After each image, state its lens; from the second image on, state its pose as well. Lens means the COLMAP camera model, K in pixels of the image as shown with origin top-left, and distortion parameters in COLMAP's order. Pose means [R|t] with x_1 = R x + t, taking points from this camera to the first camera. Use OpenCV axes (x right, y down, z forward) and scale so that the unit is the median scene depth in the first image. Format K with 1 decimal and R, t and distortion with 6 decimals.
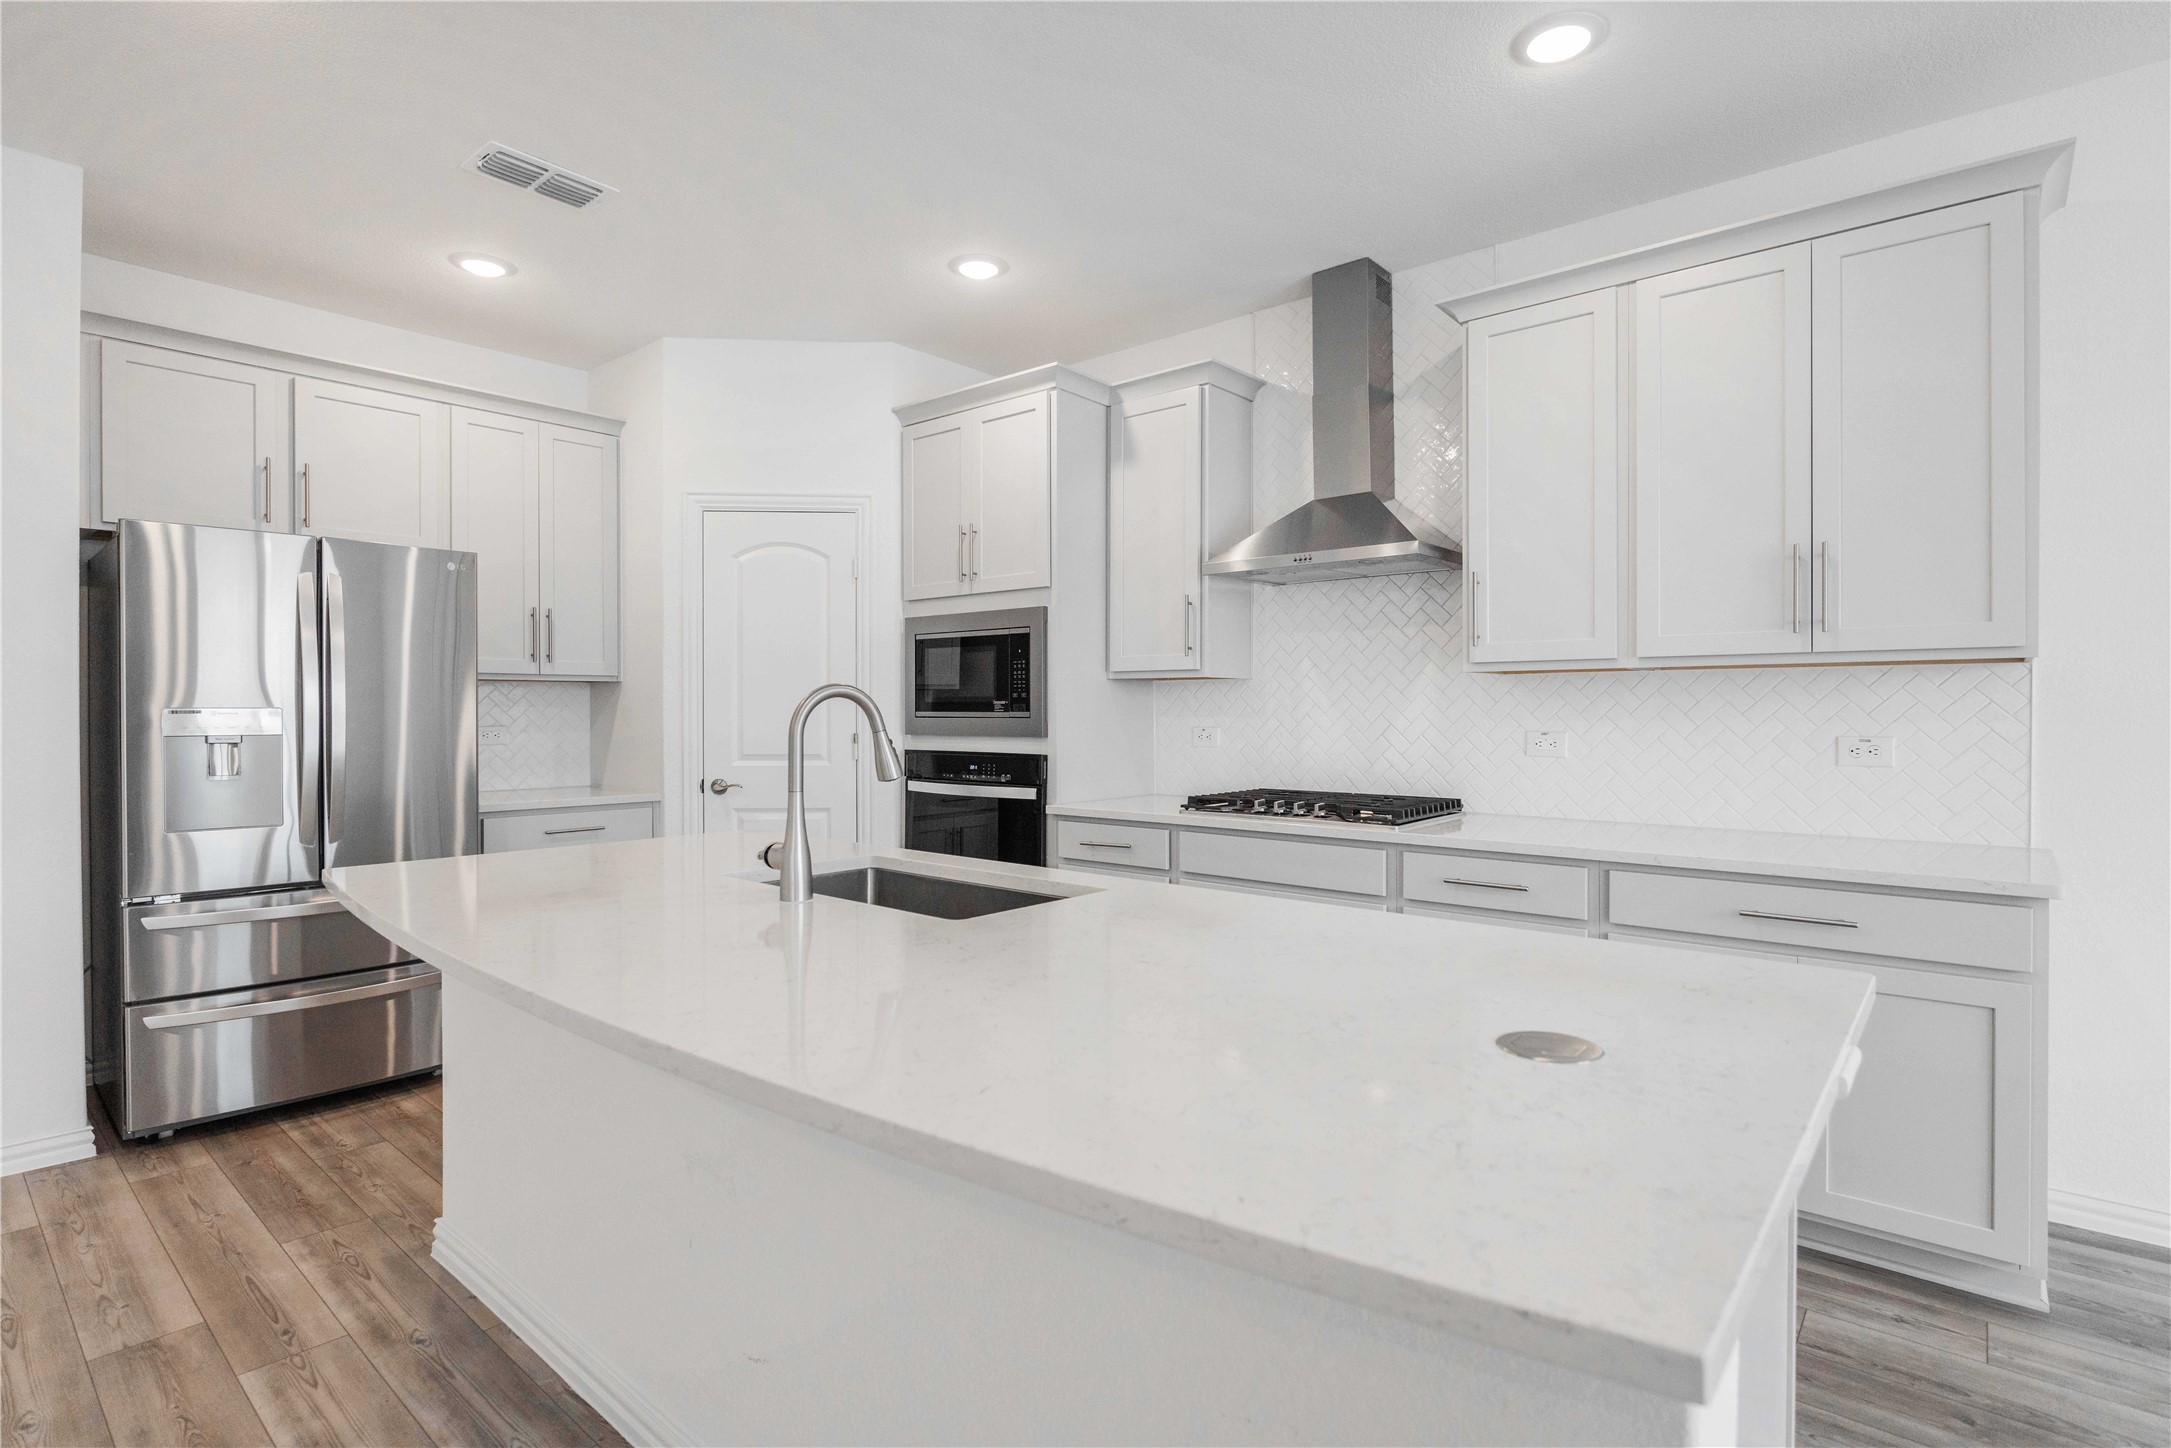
lens RADIAL K [[1060.7, 0, 1082.9], [0, 1060.7, 715.6], [0, 0, 1]] dist [-0.005887, -0.000606]
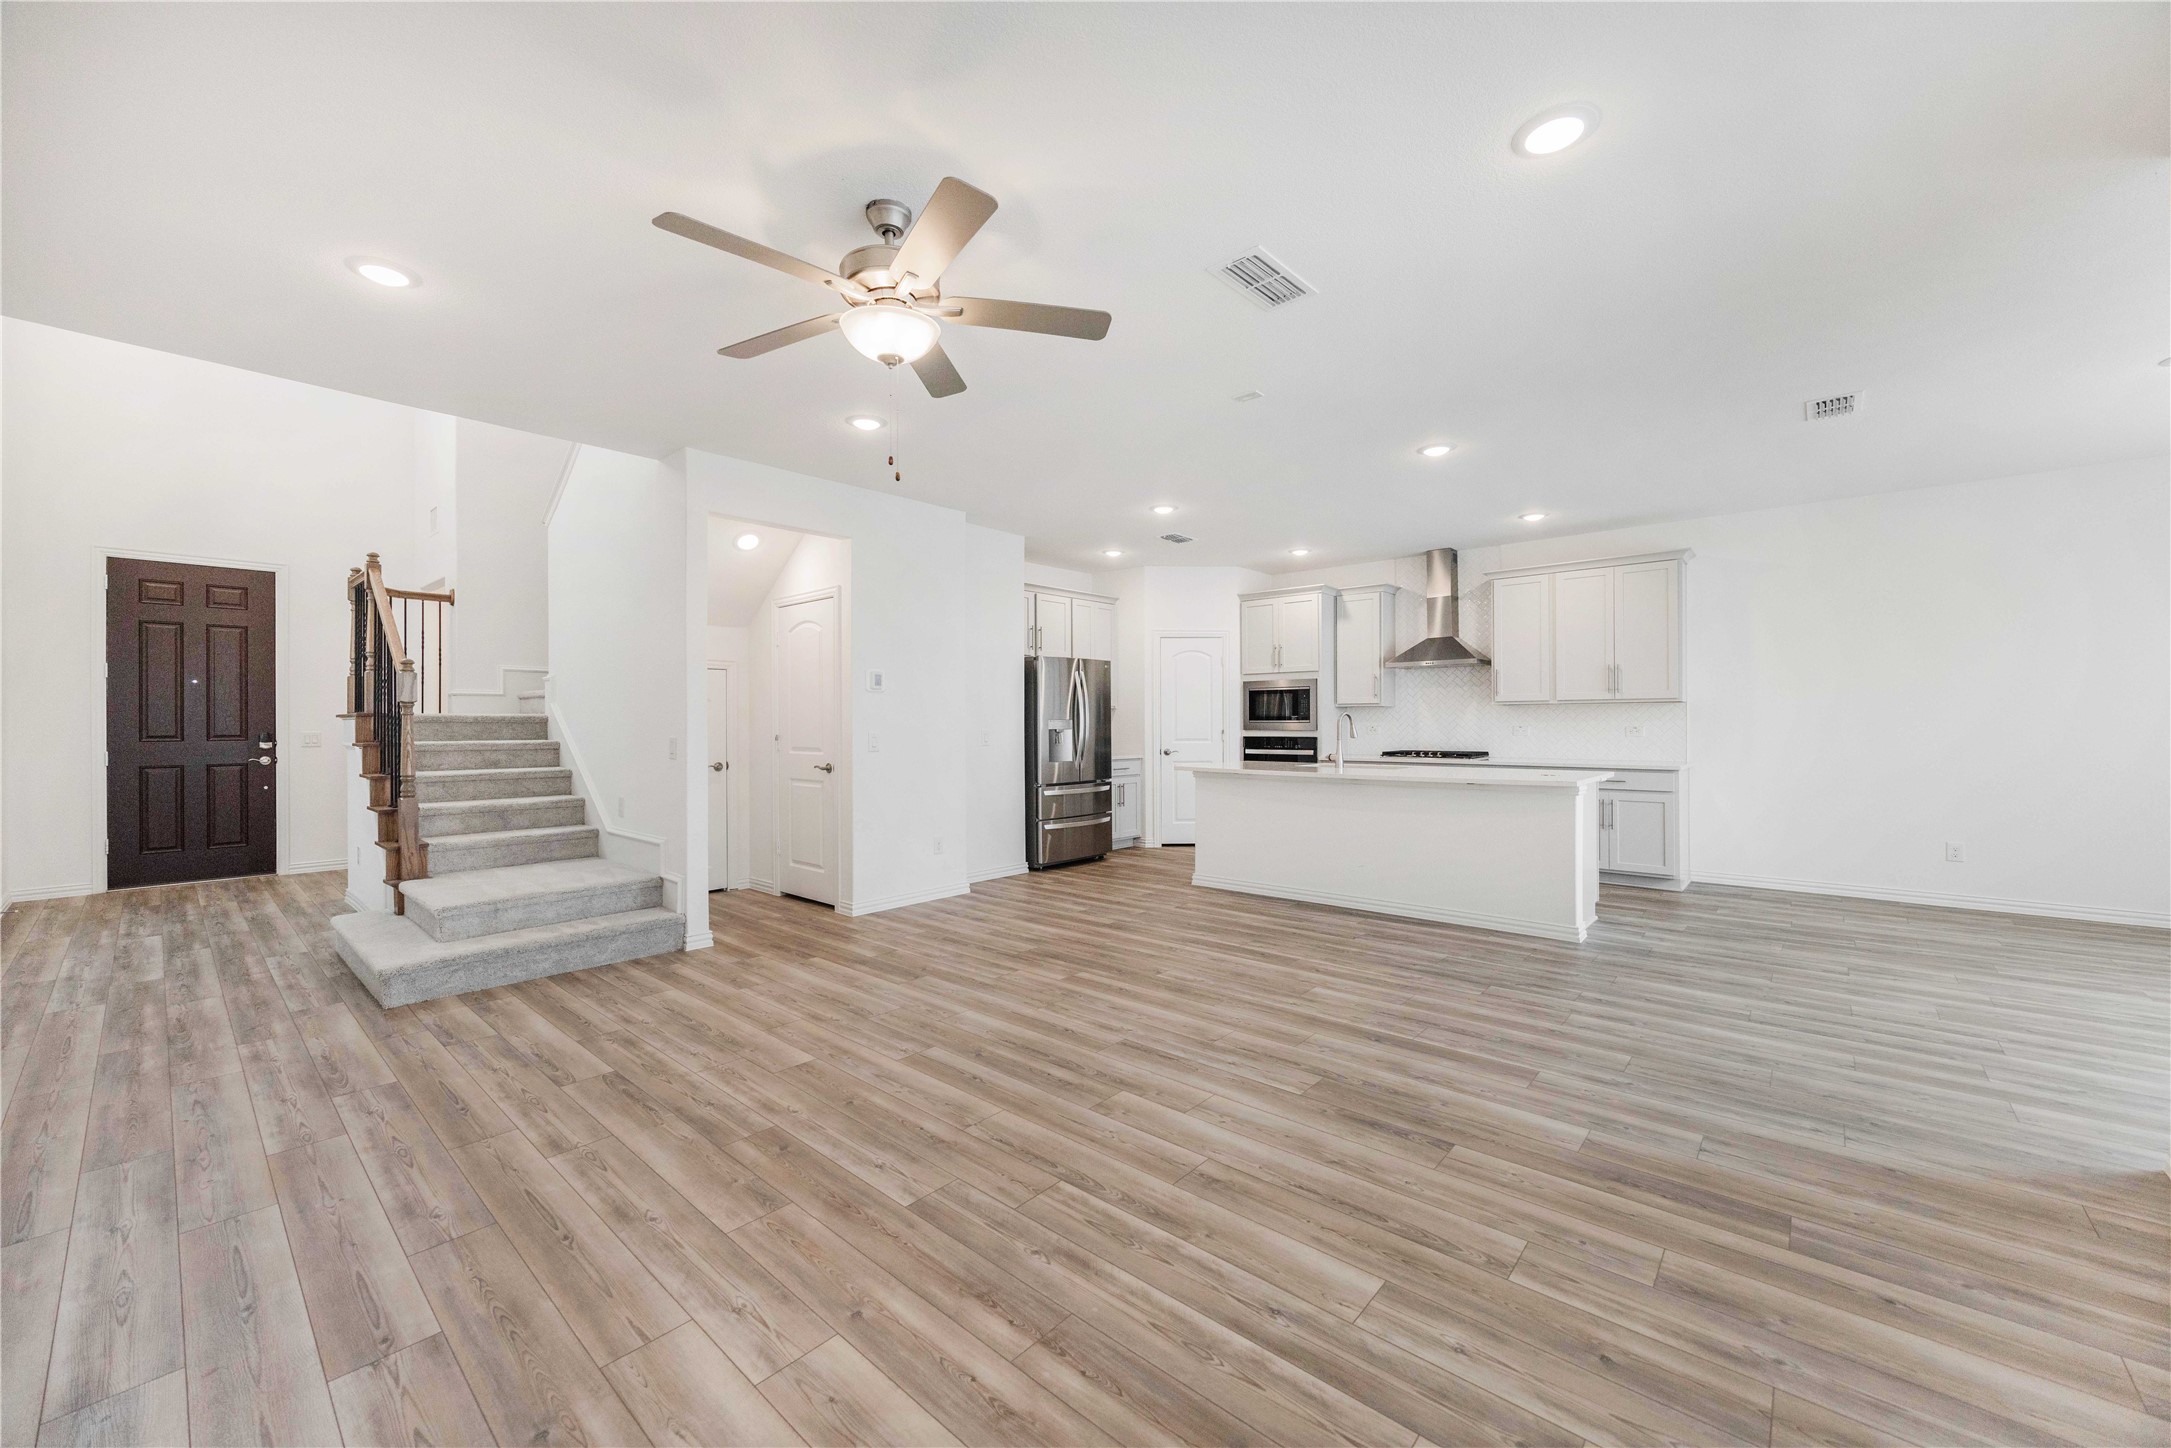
lens RADIAL K [[827.2, 0, 1069.6], [0, 827.2, 724.2], [0, 0, 1]] dist [-0.005406, -0.000165]
pose [[0.999720, -0.005148, -0.023114, -0.581827], [0.005076, 0.999982, -0.003173, 0.009541], [0.023130, 0.003054, 0.999728, -0.990673]]
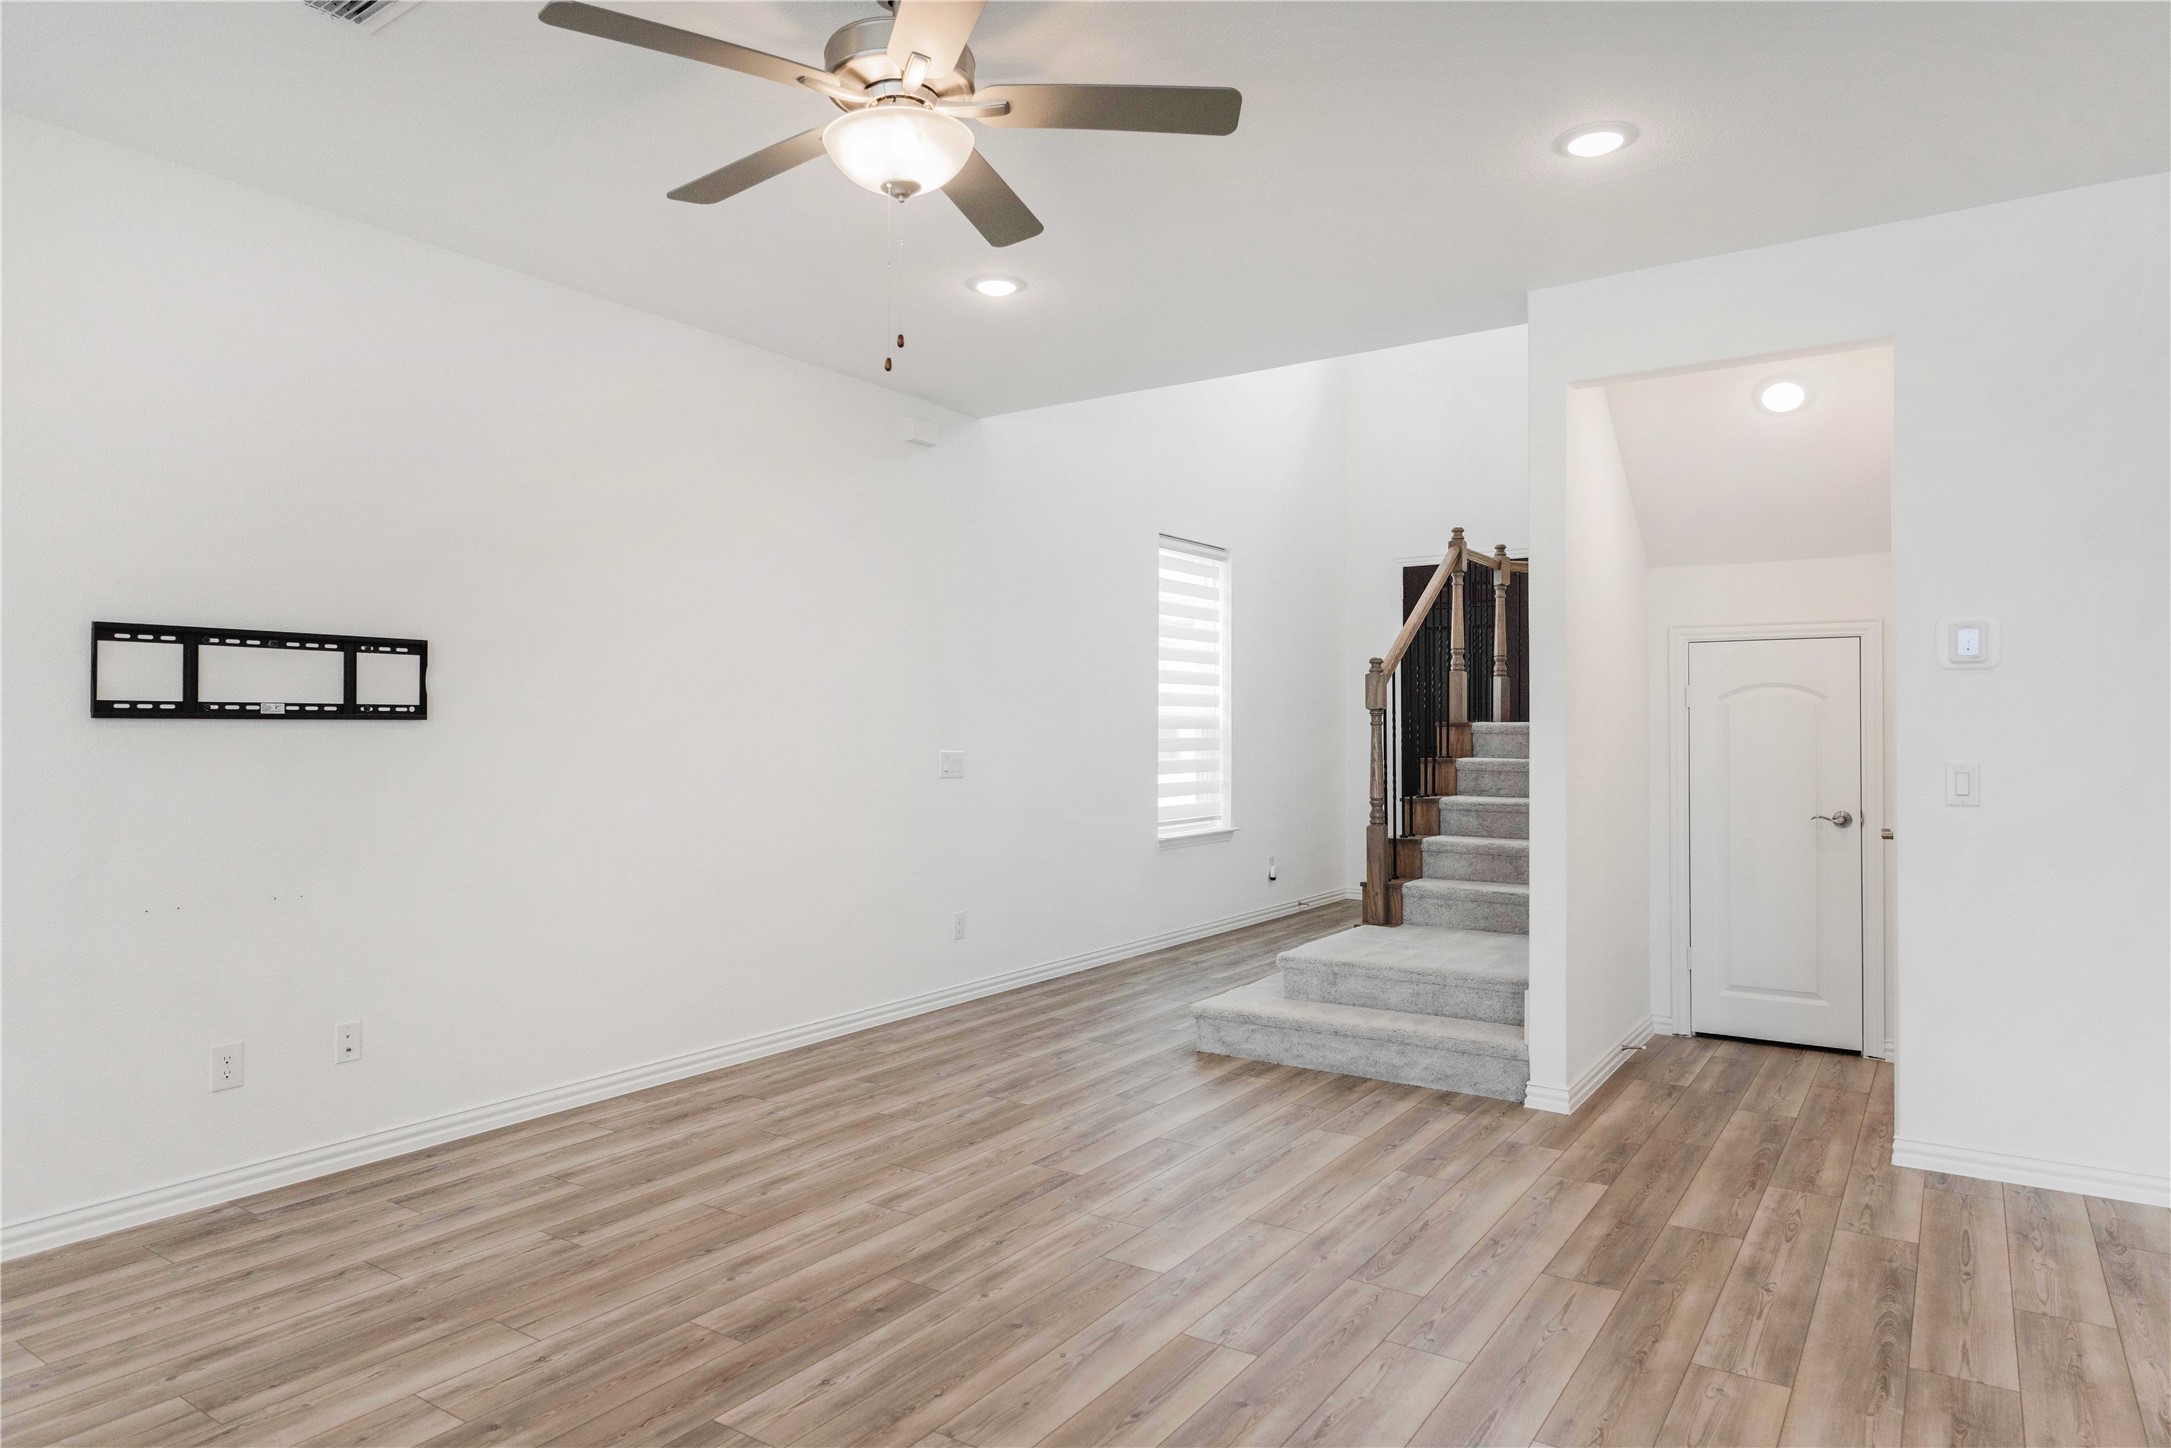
lens RADIAL K [[1288.2, 0, 1089.5], [0, 1288.2, 726.4], [0, 0, 1]] dist [-0.008381, 0.002248]
pose [[0.116611, -0.006901, -0.993154, -0.090858], [-0.005265, 0.999958, -0.007566, 0.003584], [0.993164, 0.006111, 0.116569, -0.355930]]
